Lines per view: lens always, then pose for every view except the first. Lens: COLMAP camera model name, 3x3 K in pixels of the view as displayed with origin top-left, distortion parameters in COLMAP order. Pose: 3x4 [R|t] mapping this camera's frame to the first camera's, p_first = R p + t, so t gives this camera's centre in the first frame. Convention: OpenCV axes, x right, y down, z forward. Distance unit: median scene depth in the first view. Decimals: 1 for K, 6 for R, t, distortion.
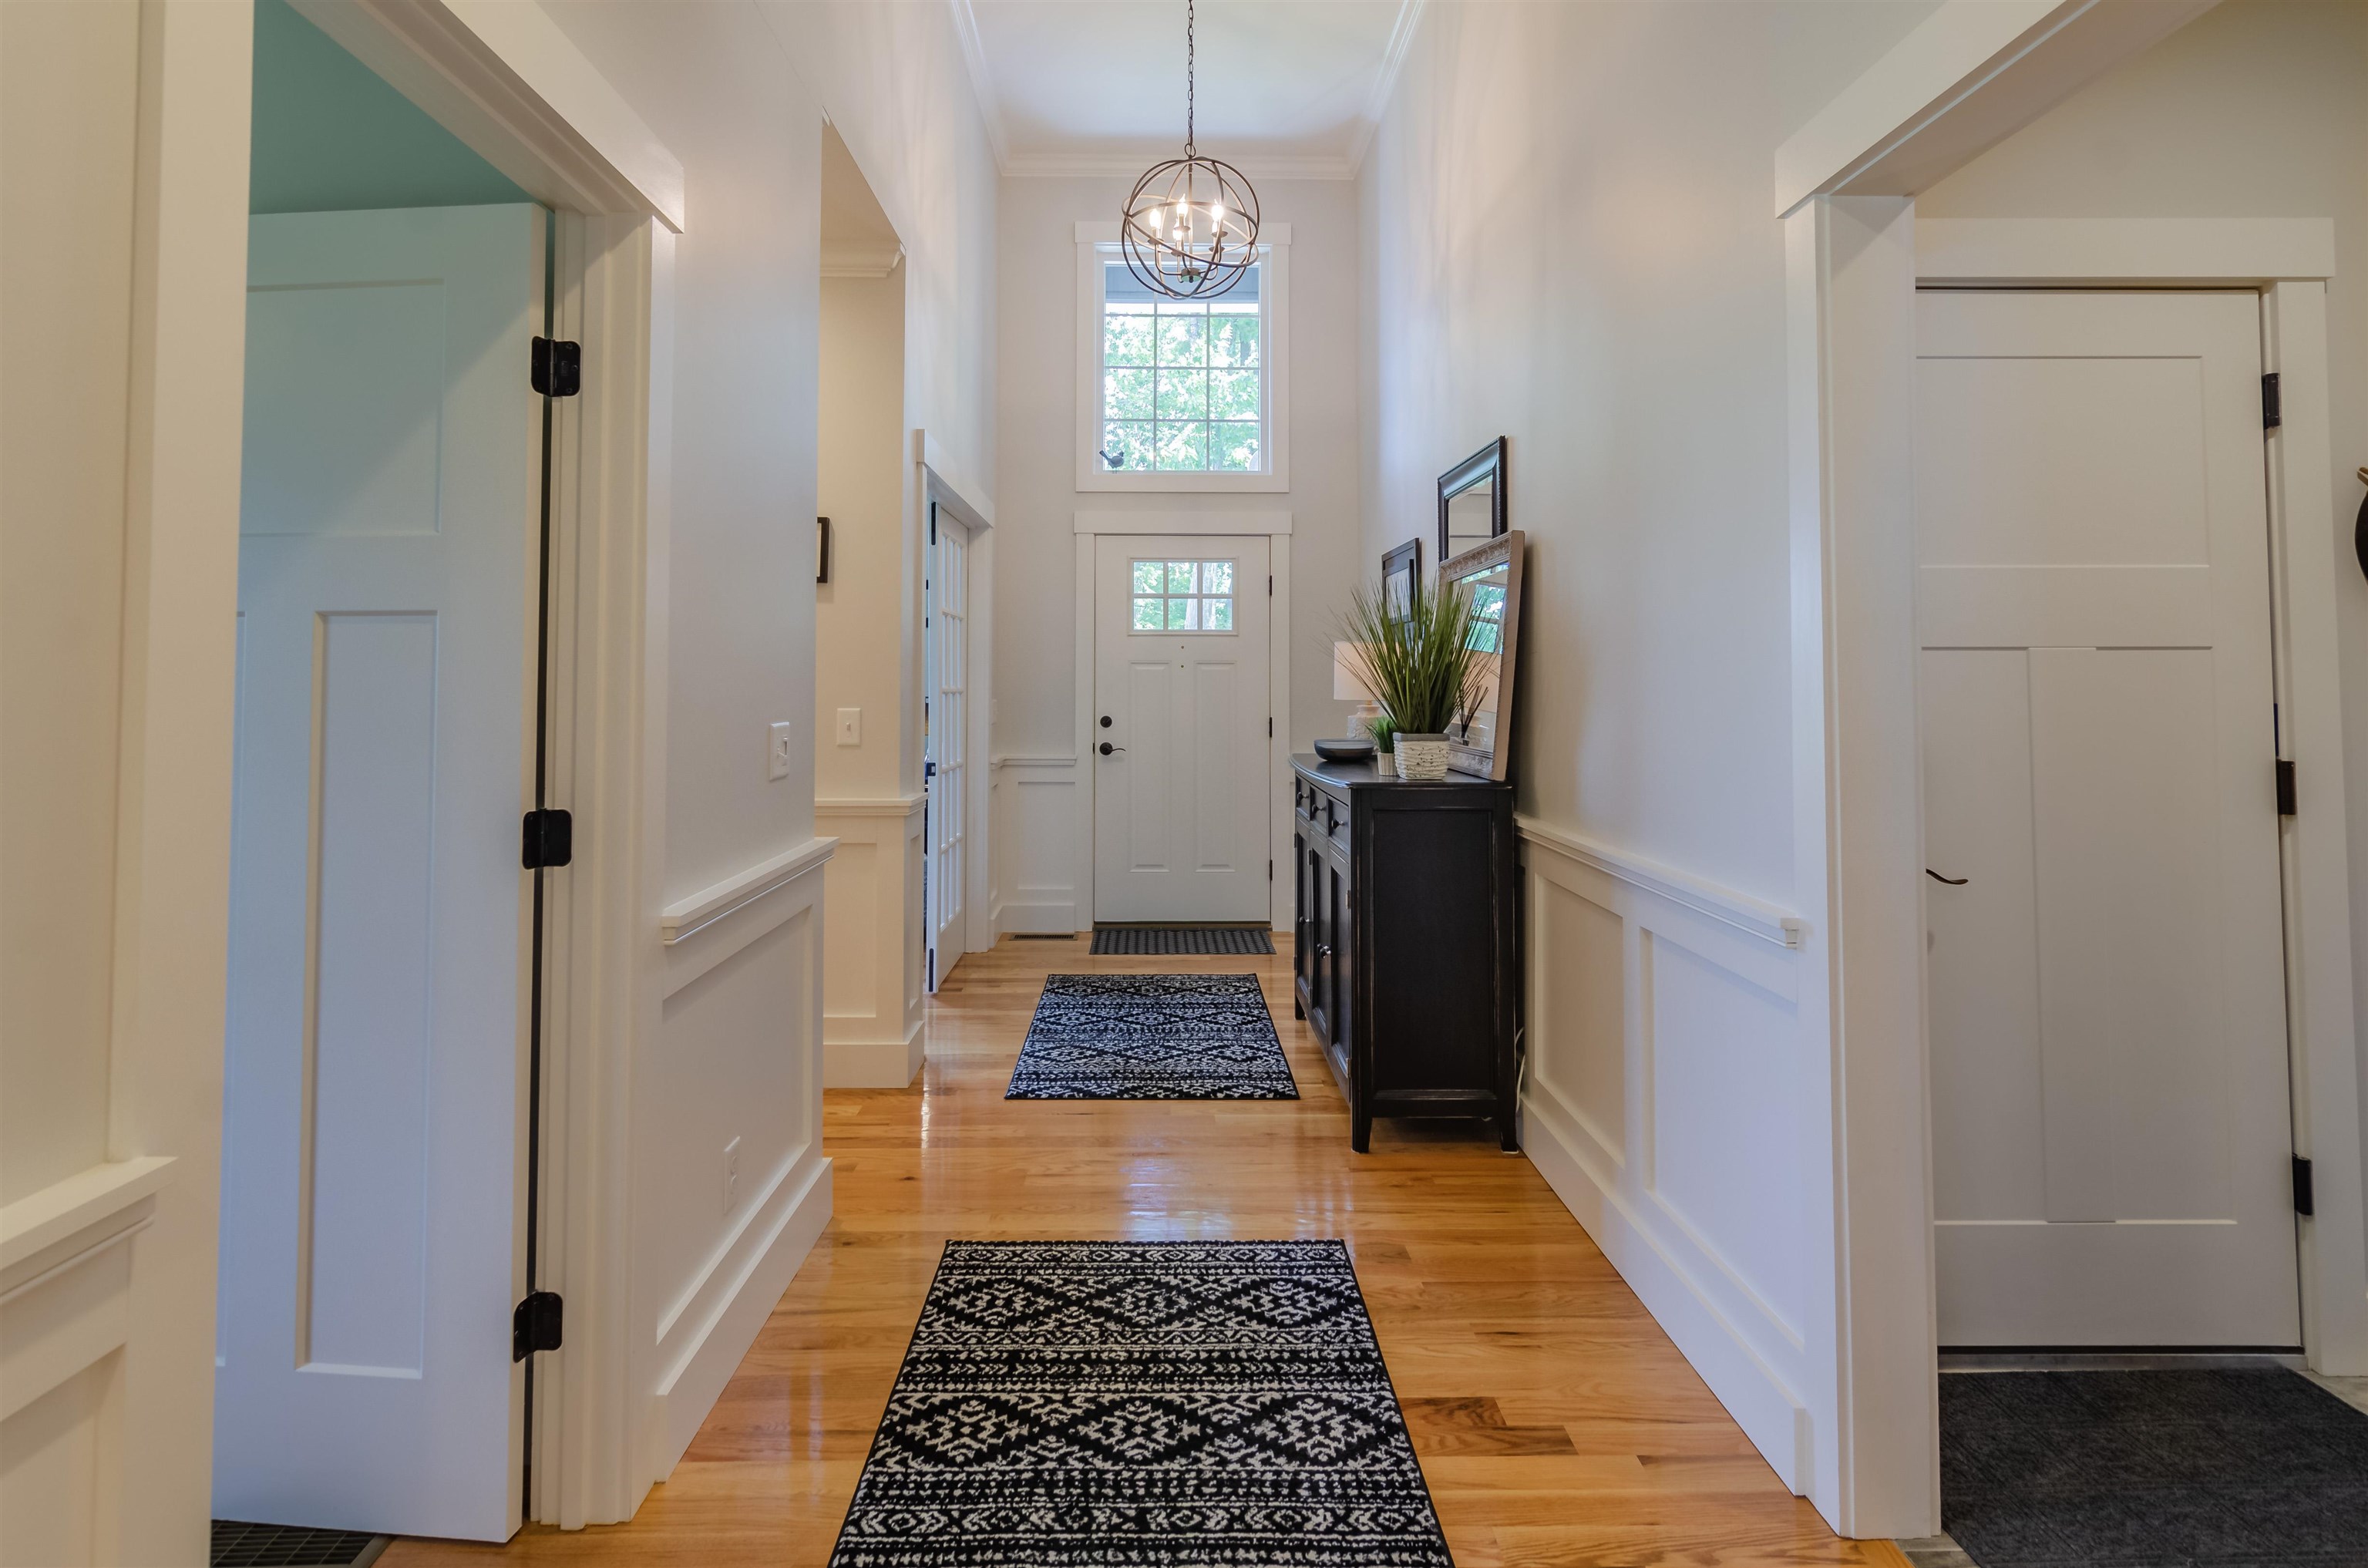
lens RADIAL K [[1183.9, 0, 1180.9], [0, 1183.9, 628.4], [0, 0, 1]] dist [-0.000161, 0.001673]
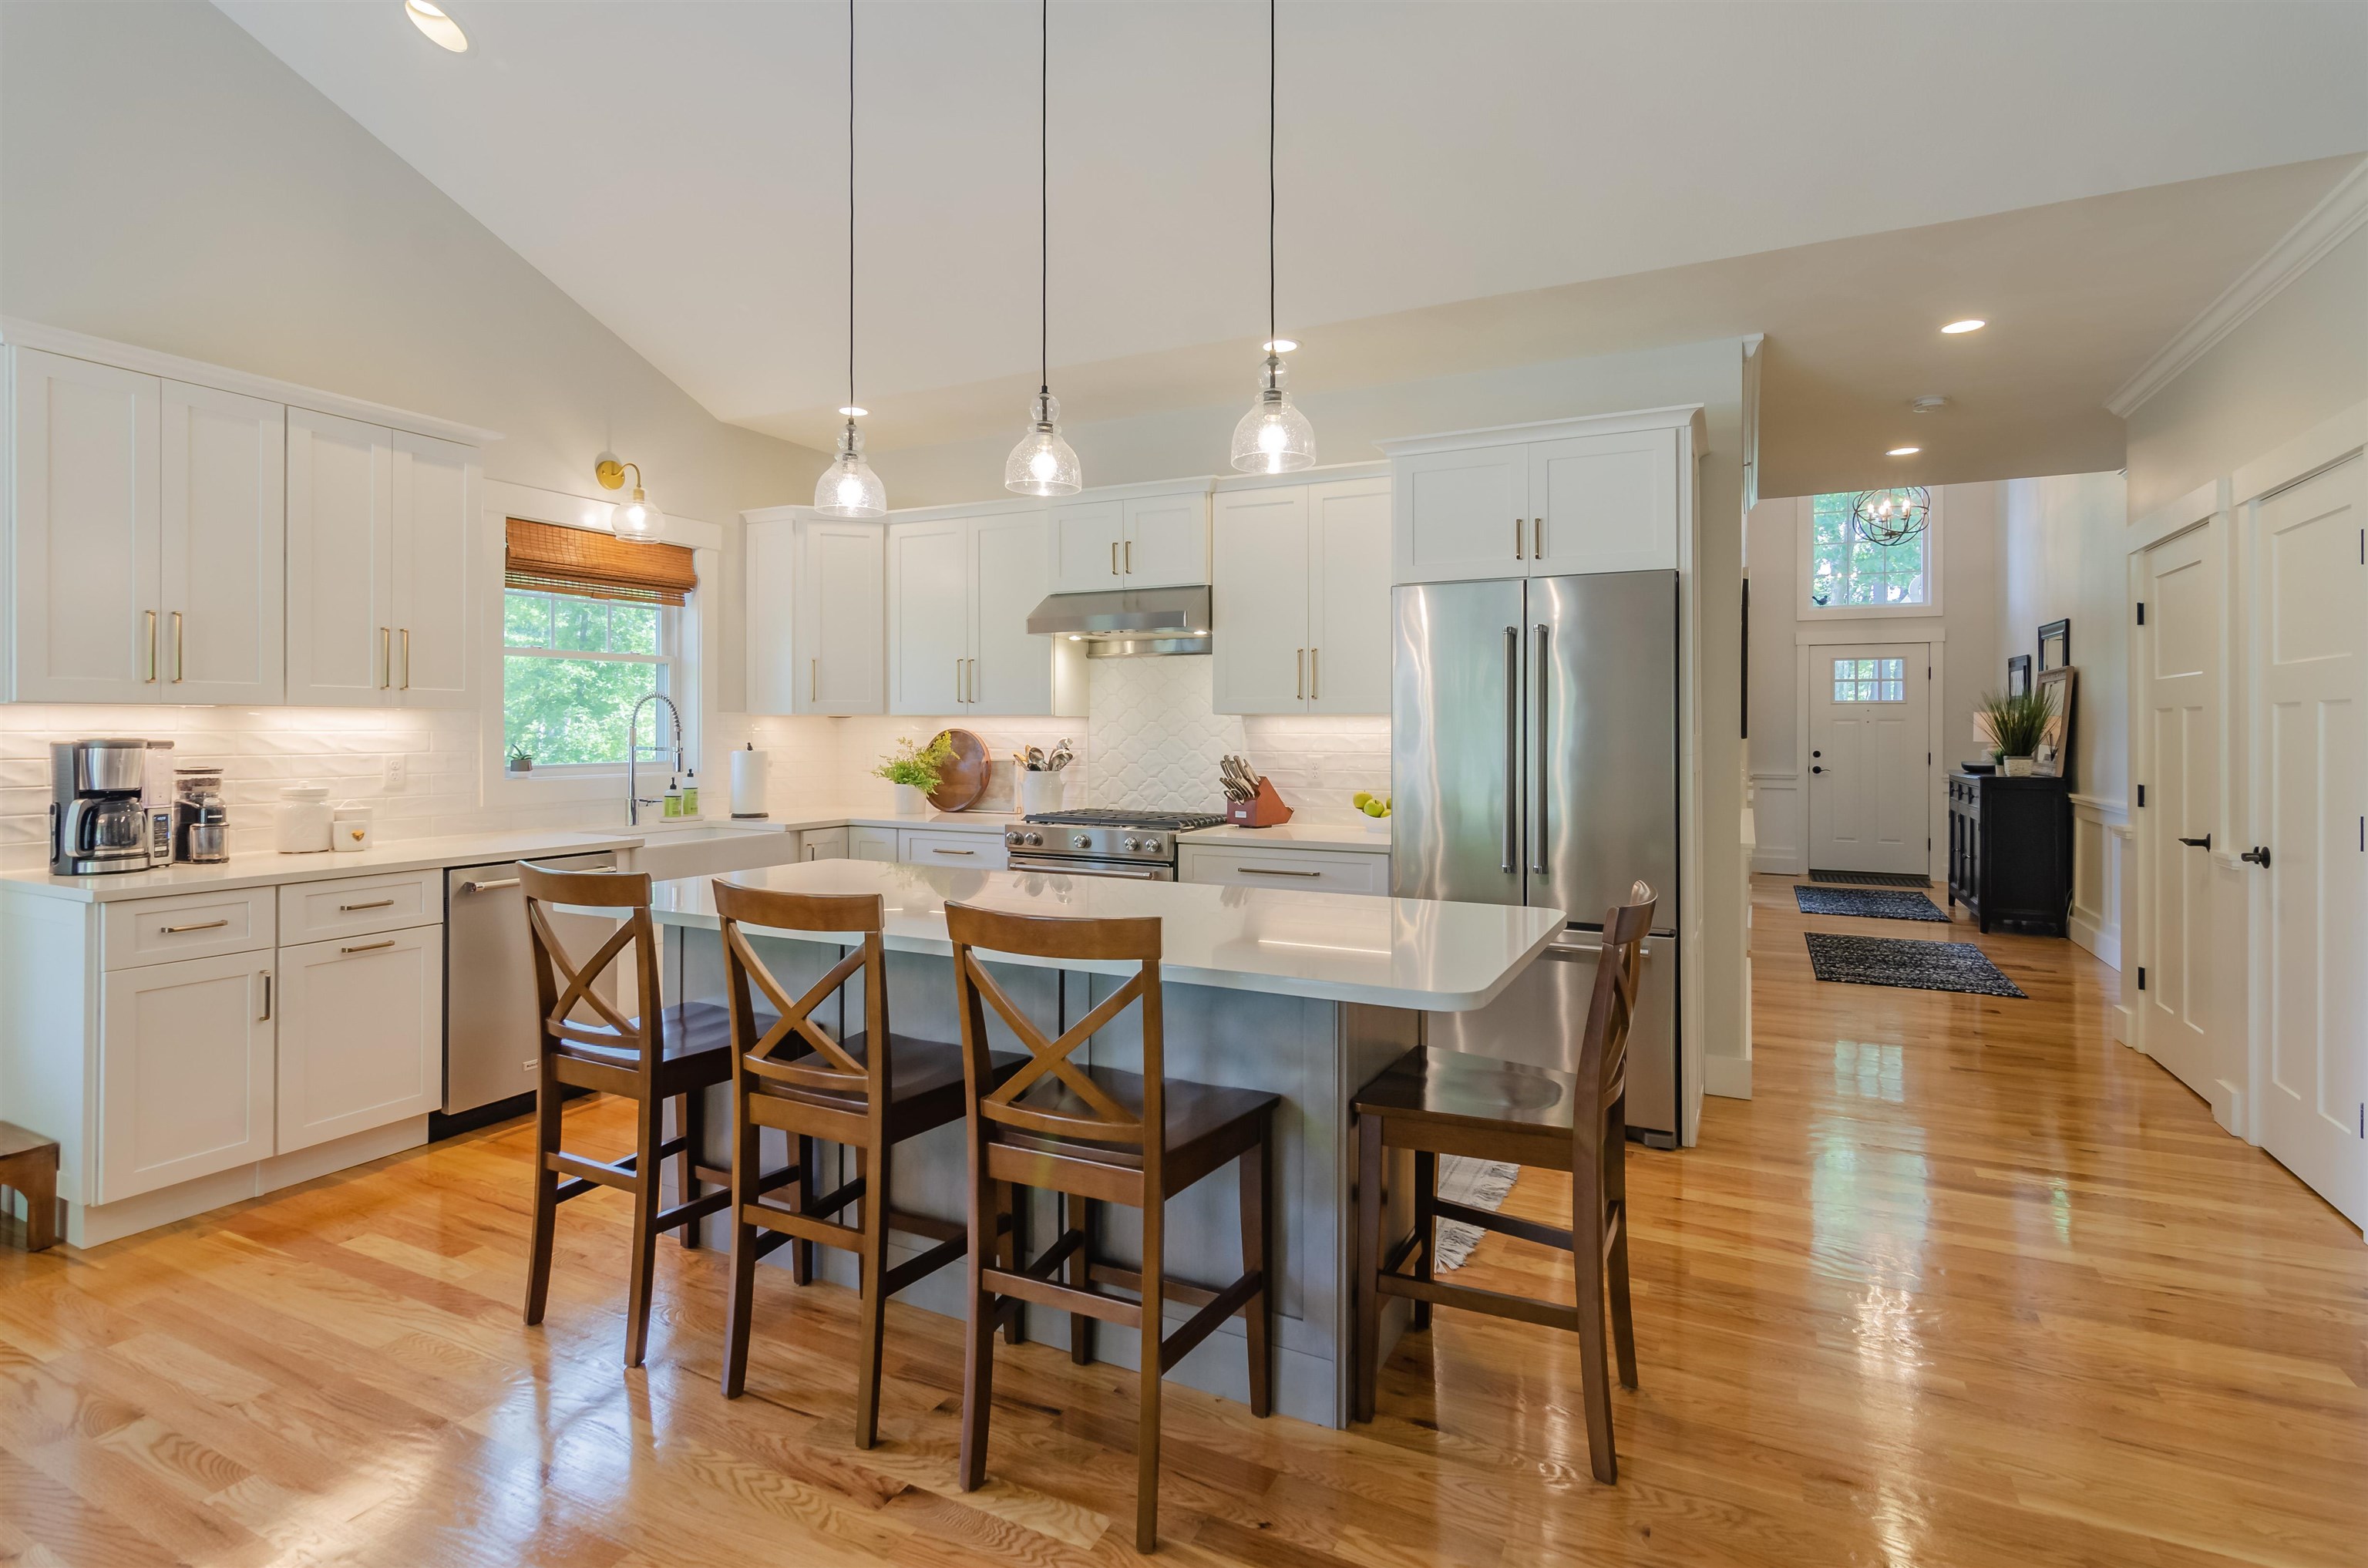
lens RADIAL K [[1183.9, 0, 1164.5], [0, 1183.9, 722.1], [0, 0, 1]] dist [-0.000161, 0.001673]
pose [[0.885951, -0.001026, -0.463778, -0.152801], [0.020282, 0.999127, 0.036535, -0.073078], [0.463336, -0.041774, 0.885198, -1.403281]]
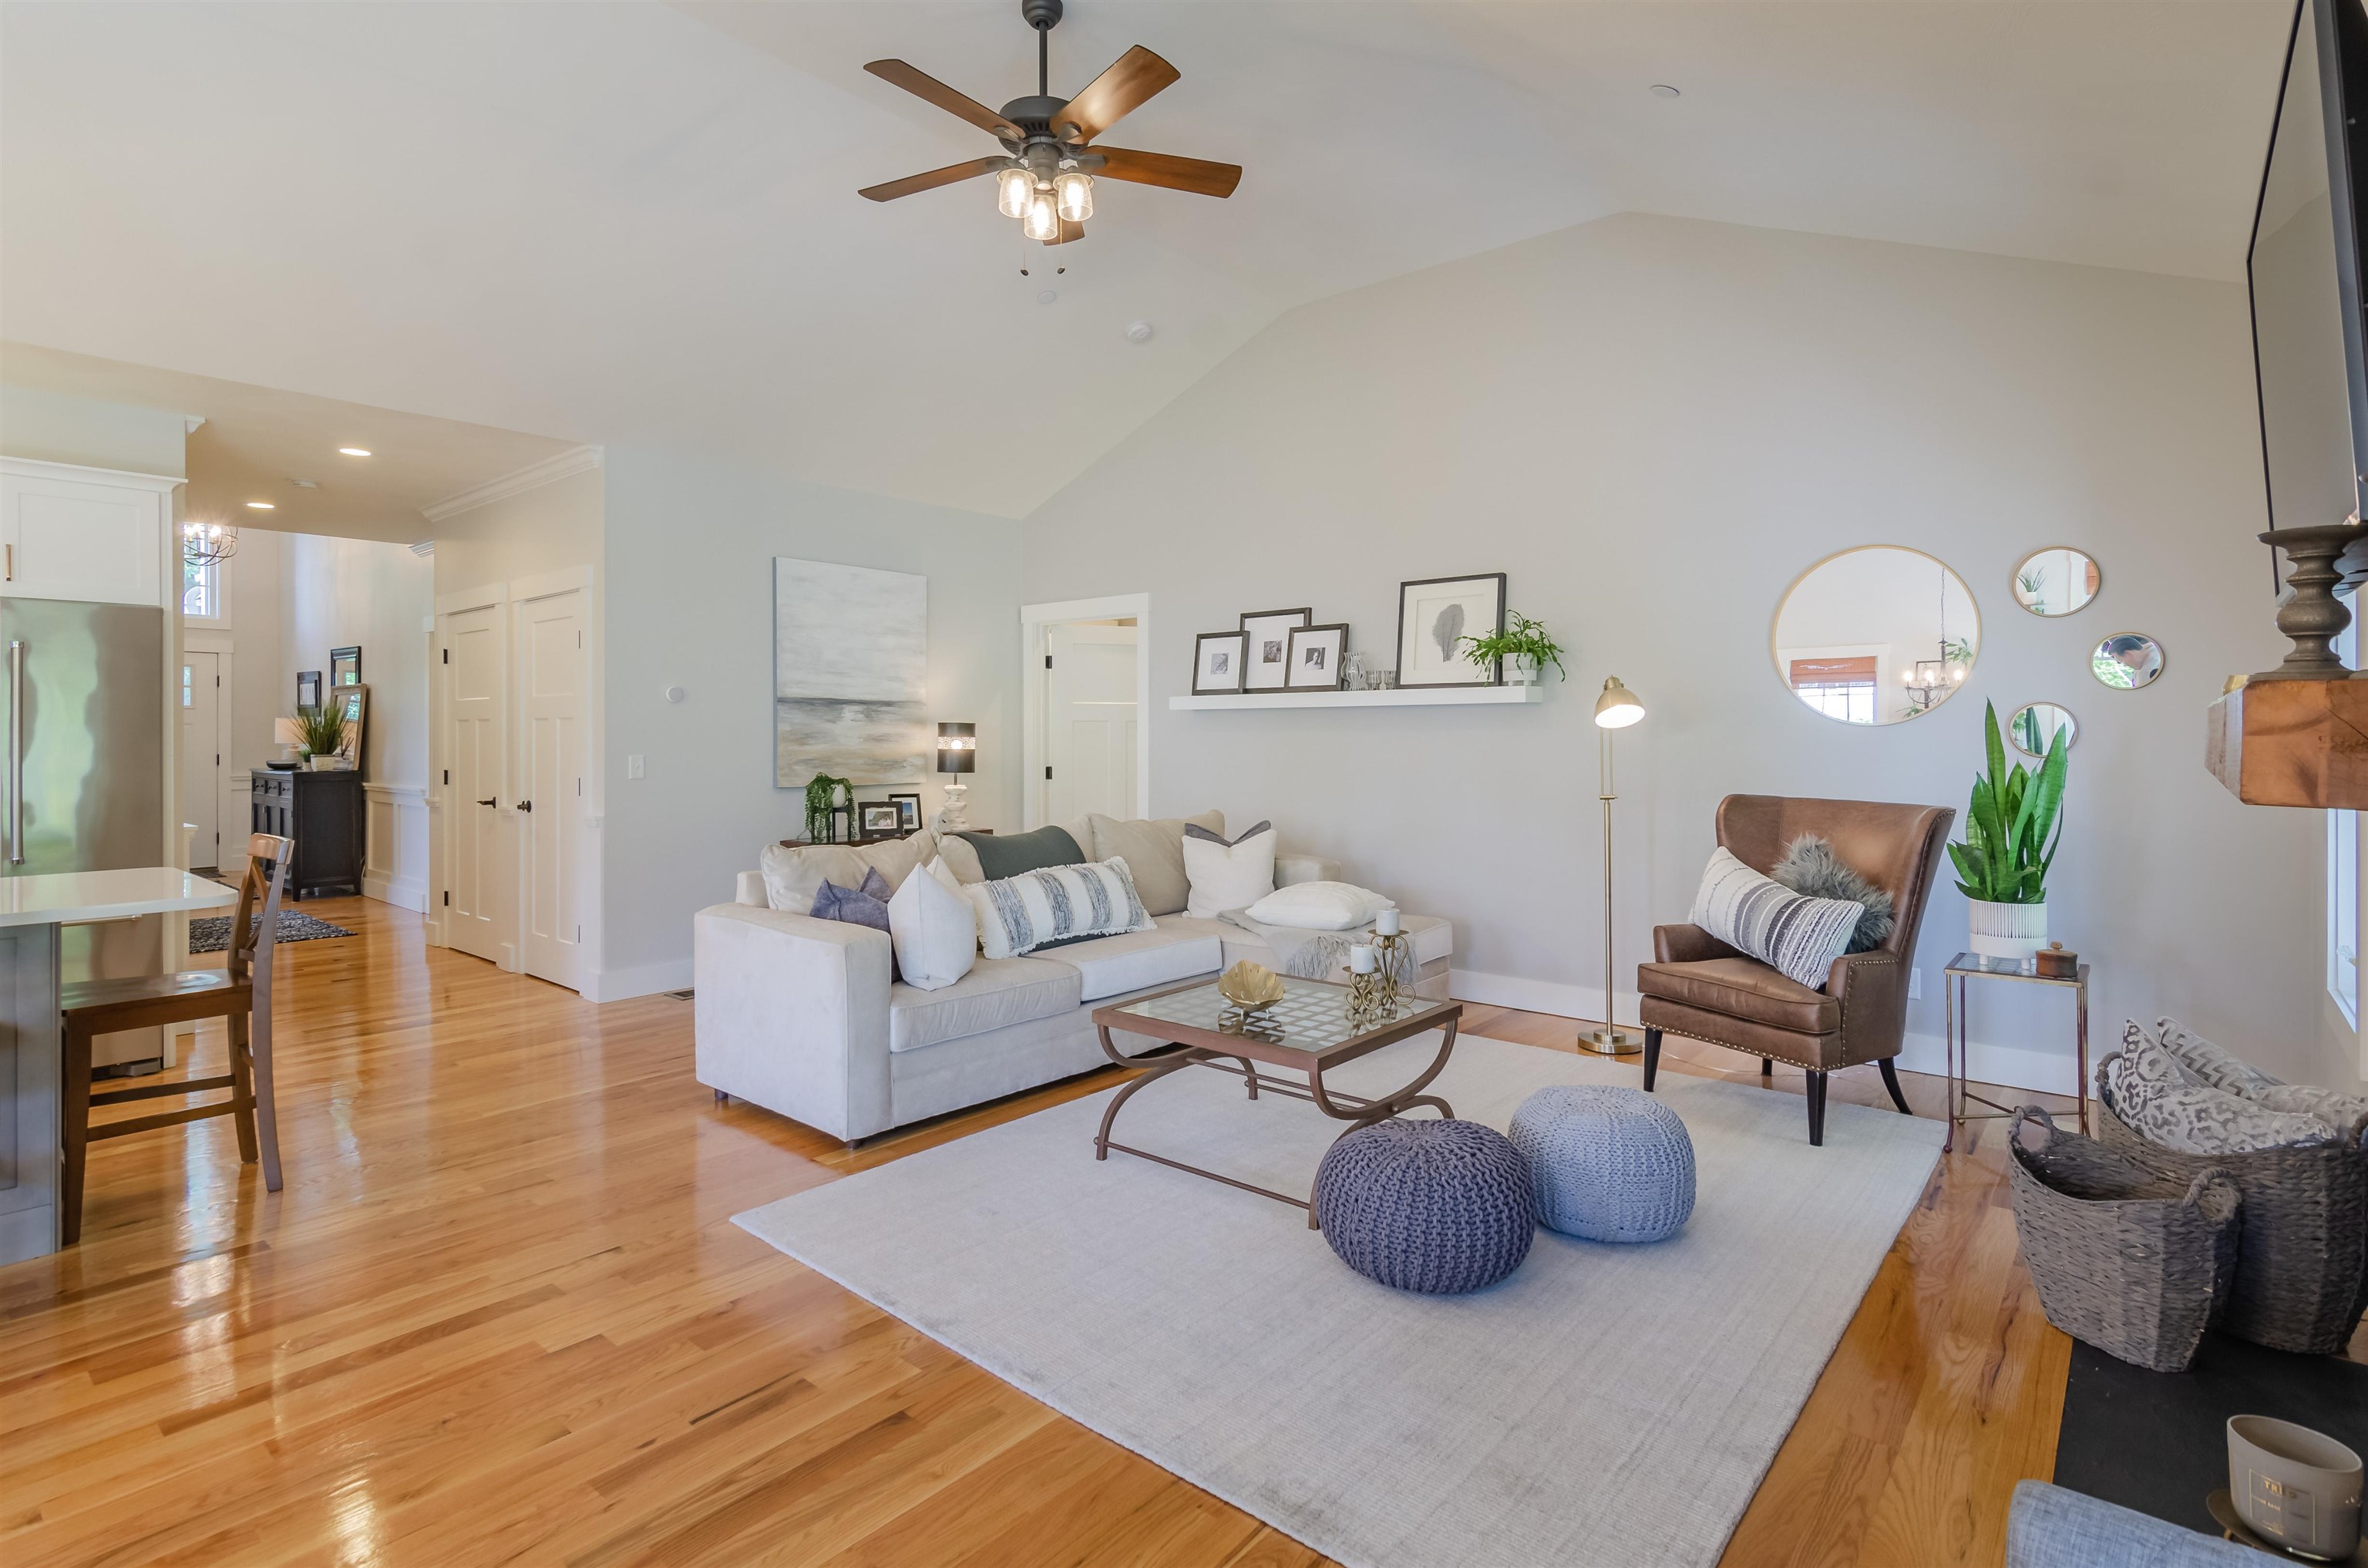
lens RADIAL K [[1183.9, 0, 1182.5], [0, 1183.9, 736.8], [0, 0, 1]] dist [-0.000161, 0.001673]
pose [[0.656797, -0.002269, 0.754064, -0.470693], [-0.035622, 0.998786, 0.034032, -0.099298], [-0.753226, -0.049213, 0.655918, -1.939997]]
